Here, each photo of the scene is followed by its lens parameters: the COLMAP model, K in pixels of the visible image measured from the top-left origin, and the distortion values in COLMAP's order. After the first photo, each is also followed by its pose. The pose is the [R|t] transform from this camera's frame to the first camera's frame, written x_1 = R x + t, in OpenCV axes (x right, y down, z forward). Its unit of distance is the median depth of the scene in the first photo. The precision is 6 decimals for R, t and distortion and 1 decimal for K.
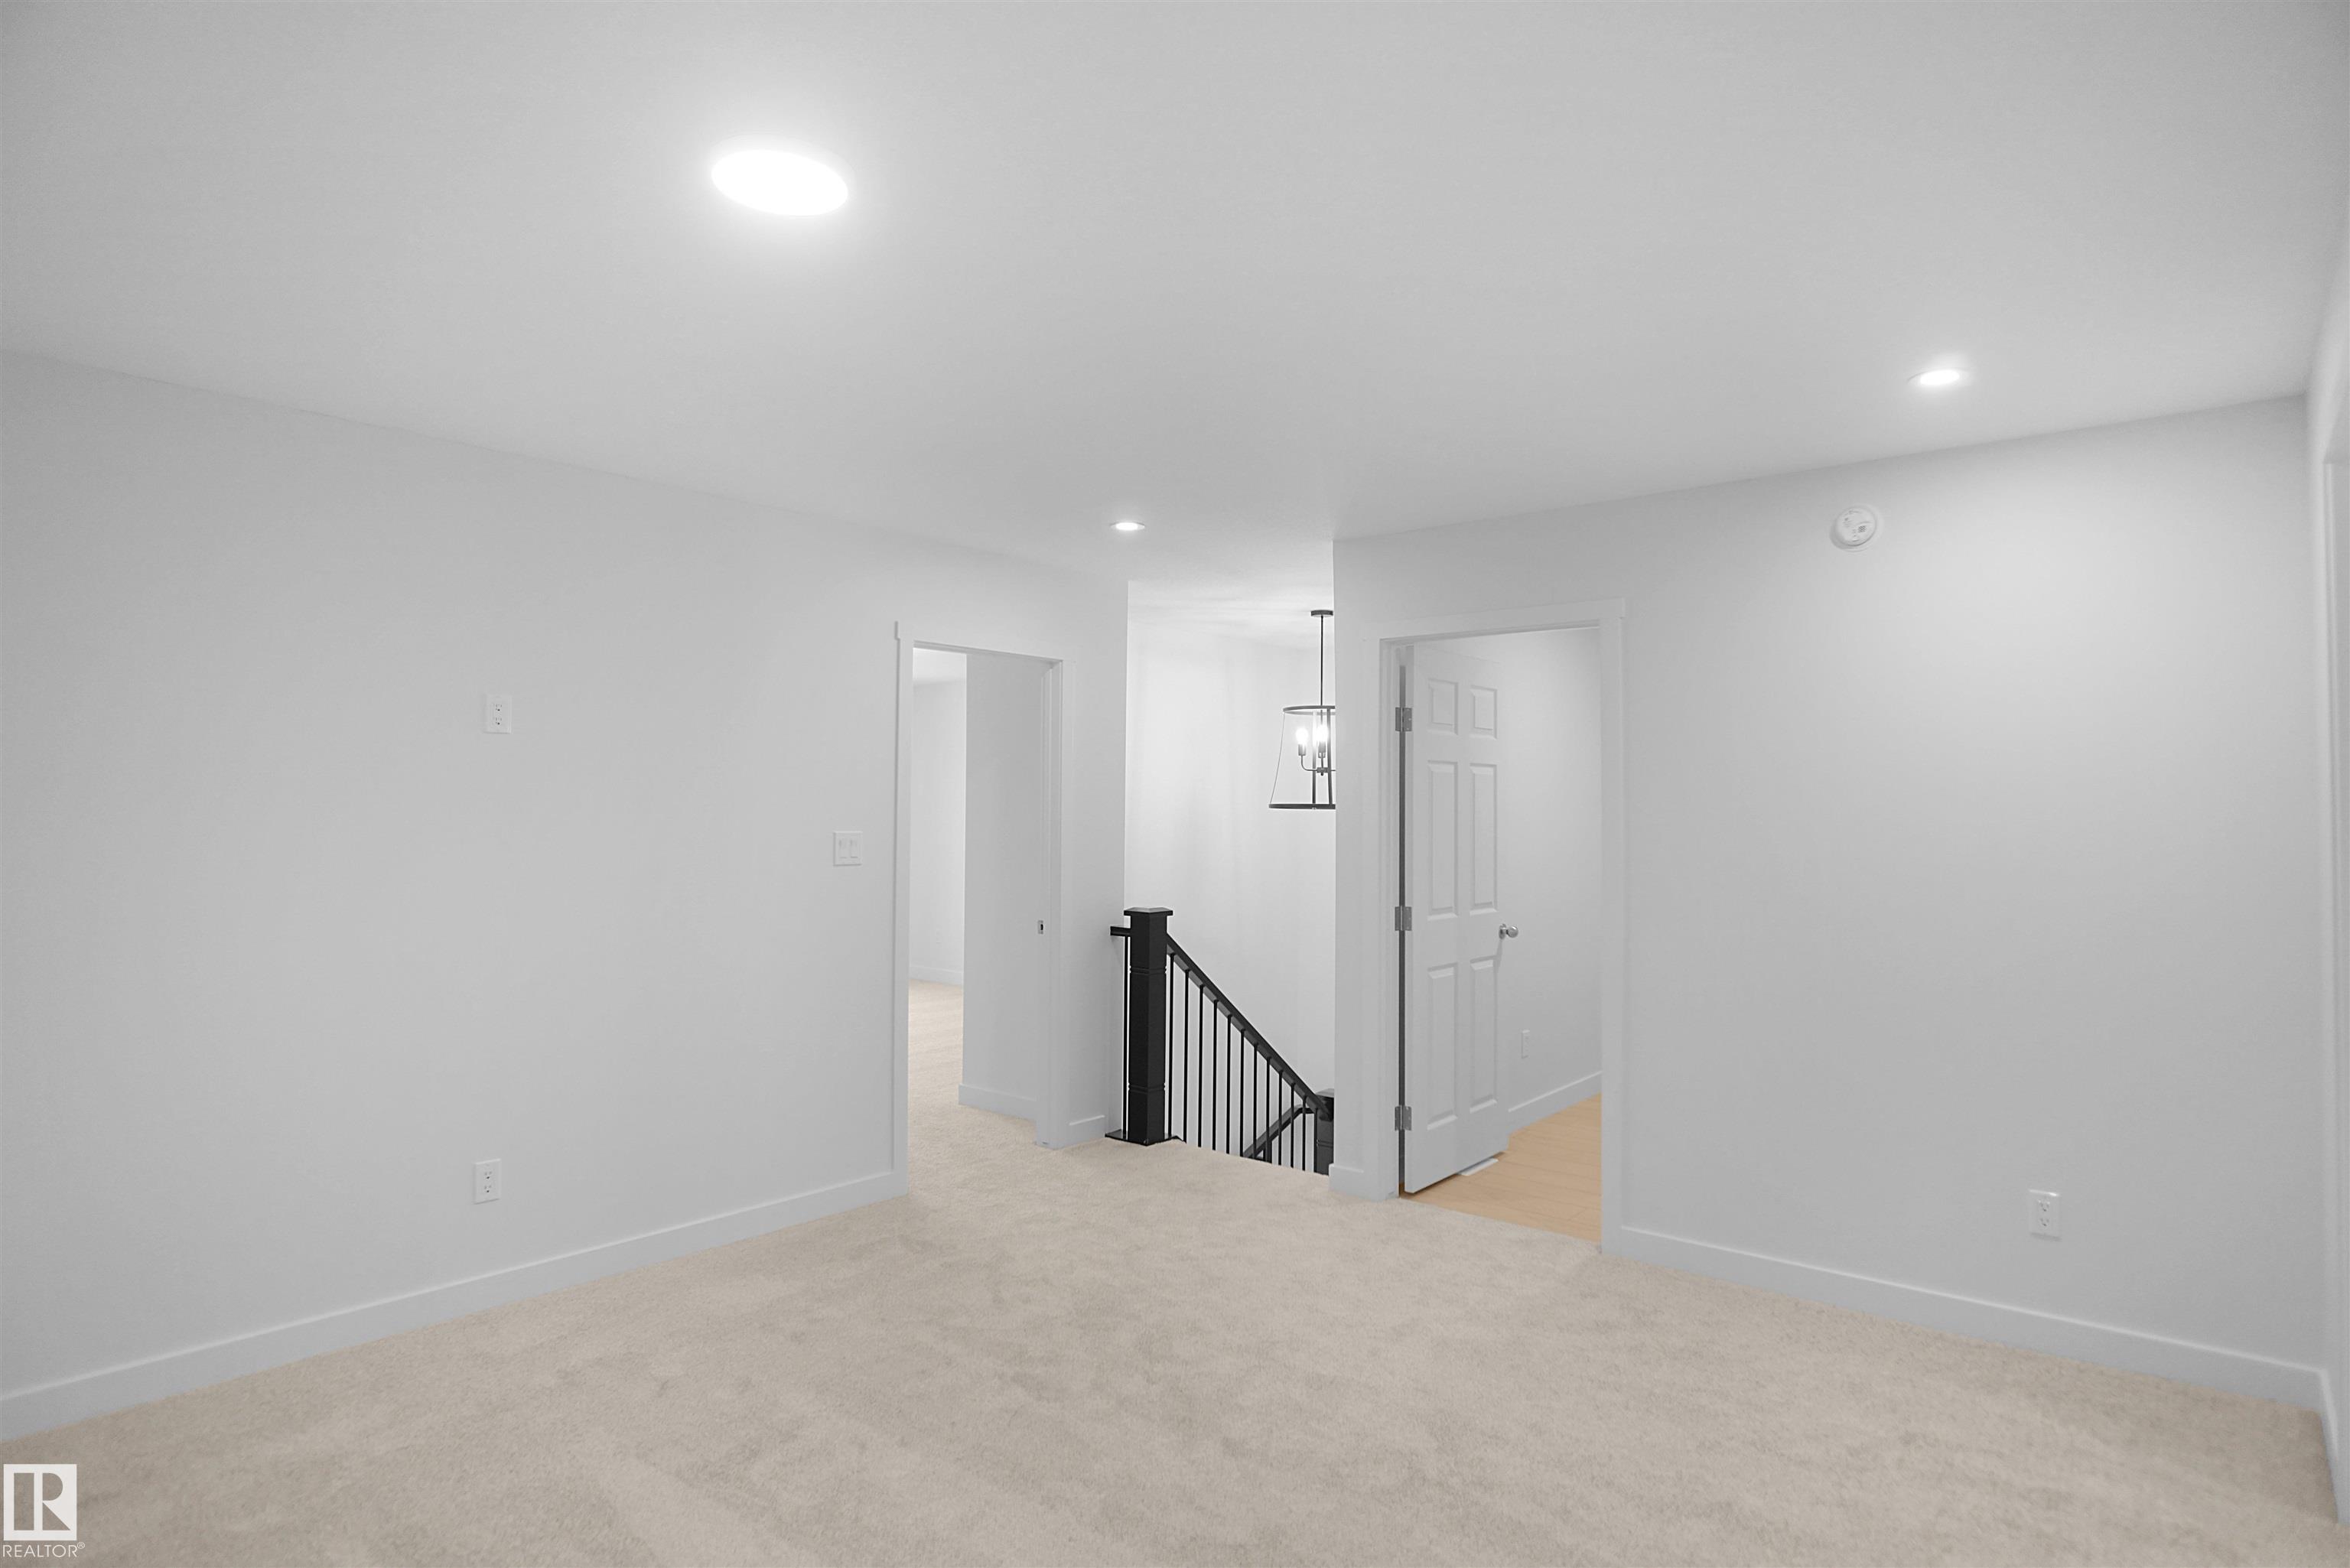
lens RADIAL K [[1266.0, 0, 1183.4], [0, 1266.0, 794.0], [0, 0, 1]] dist [-0.025988, 0.001950]
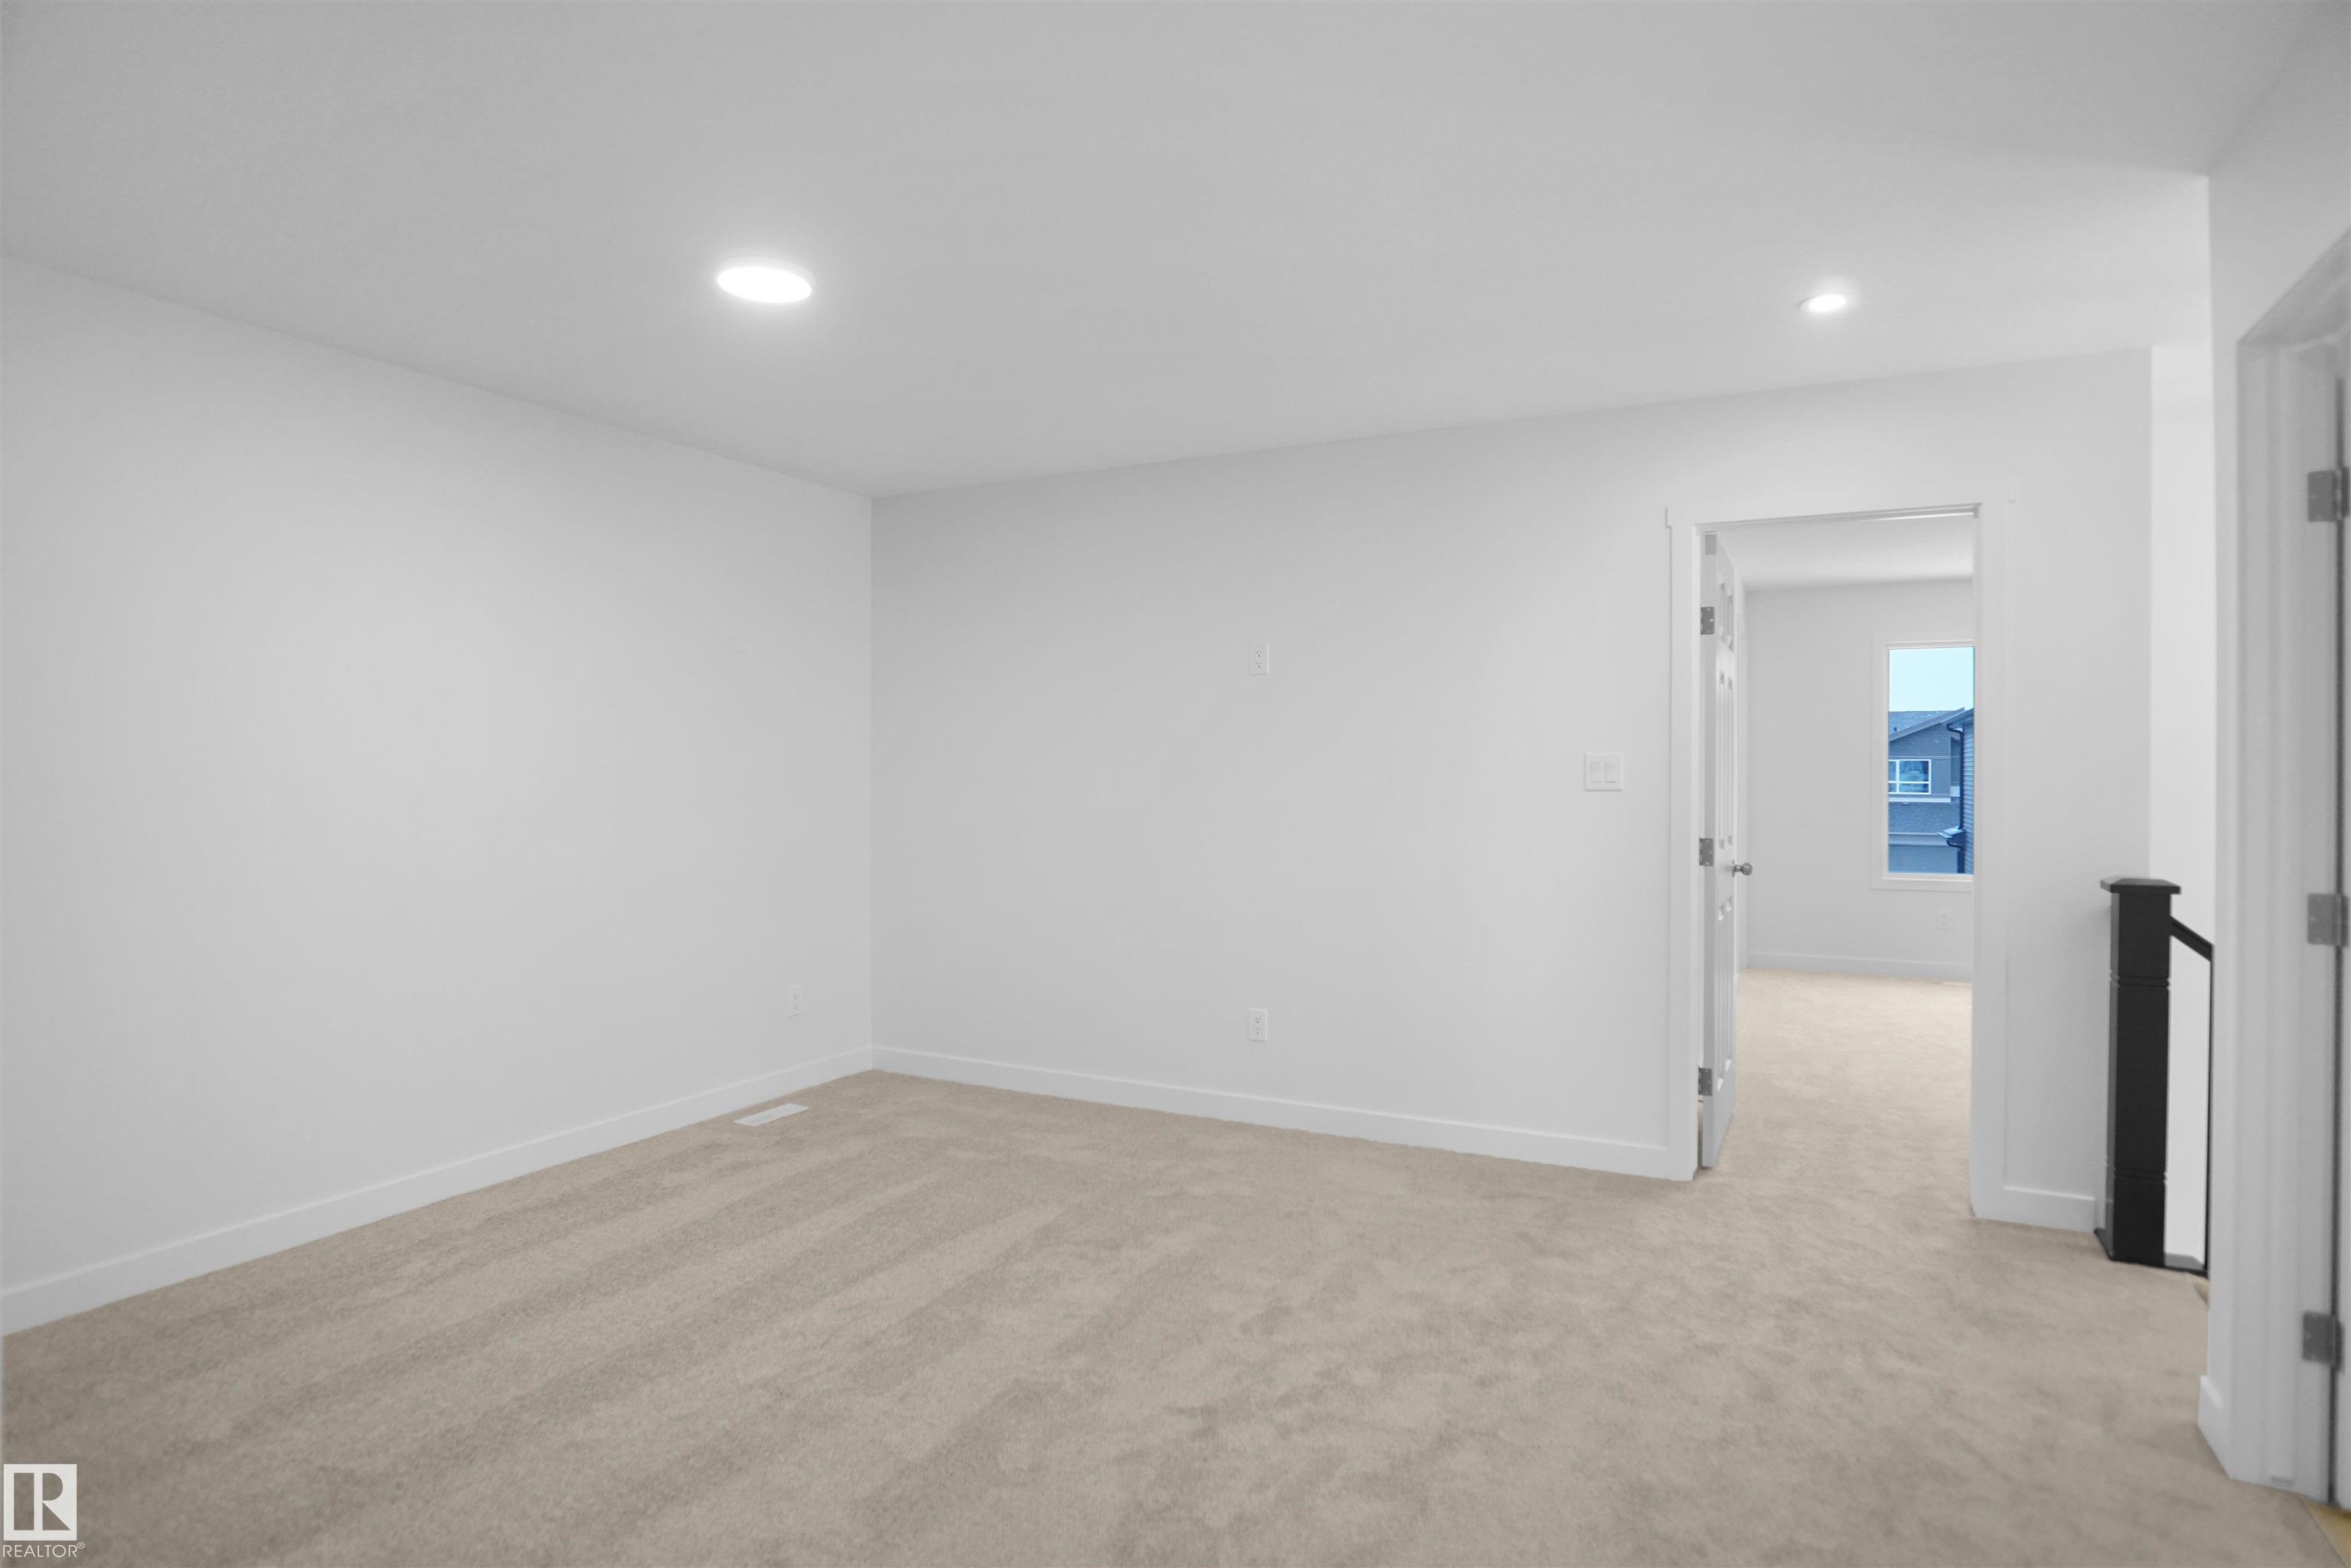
lens RADIAL K [[1266.6, 0, 1183.9], [0, 1266.6, 794.0], [0, 0, 1]] dist [-0.025988, 0.001950]
pose [[0.219949, 0.008270, -0.975476, 0.519373], [0.011952, 0.999866, 0.011172, 0.042826], [0.975438, -0.014116, 0.219820, 0.485276]]
